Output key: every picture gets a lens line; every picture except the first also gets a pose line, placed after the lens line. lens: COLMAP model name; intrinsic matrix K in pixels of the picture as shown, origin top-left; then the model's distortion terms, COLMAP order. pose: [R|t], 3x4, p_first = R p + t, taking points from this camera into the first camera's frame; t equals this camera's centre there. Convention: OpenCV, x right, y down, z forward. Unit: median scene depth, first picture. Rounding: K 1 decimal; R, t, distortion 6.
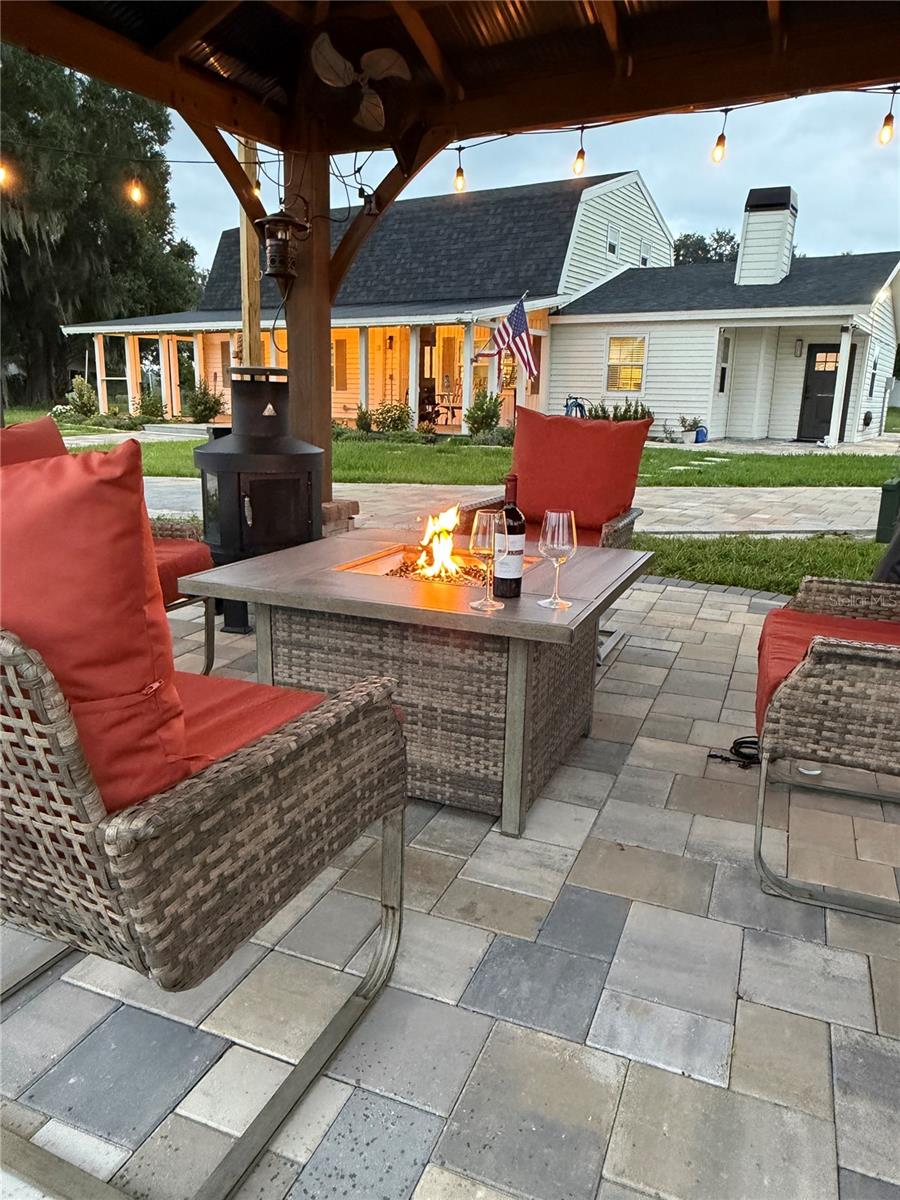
lens RADIAL K [[838.1, 0, 442.8], [0, 838.1, 604.2], [0, 0, 1]] dist [0.000391, 0.000855]
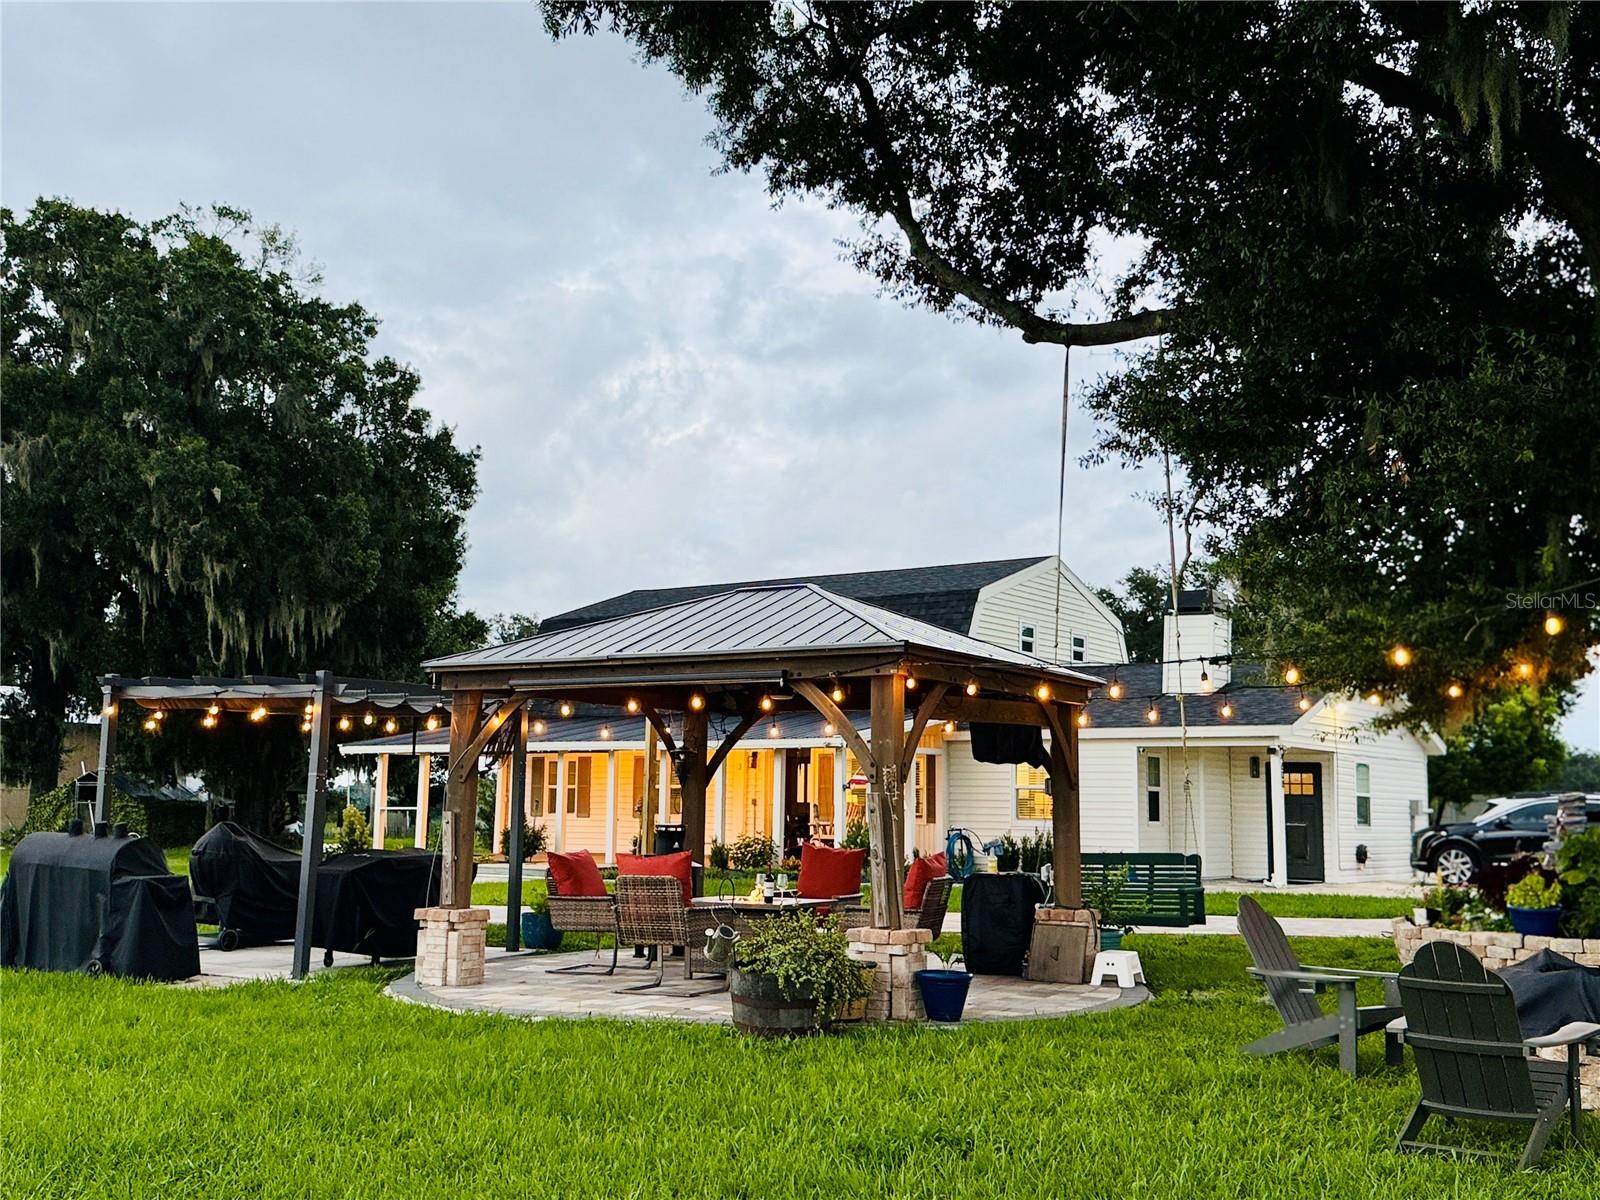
lens RADIAL K [[1654.1, 0, 808.9], [0, 1654.1, 602.5], [0, 0, 1]] dist [0.177439, -0.378021]
pose [[0.999350, -0.012213, -0.033904, 0.054560], [-0.000925, 0.931815, -0.362933, 0.145410], [0.036025, 0.362729, 0.931198, -0.629892]]
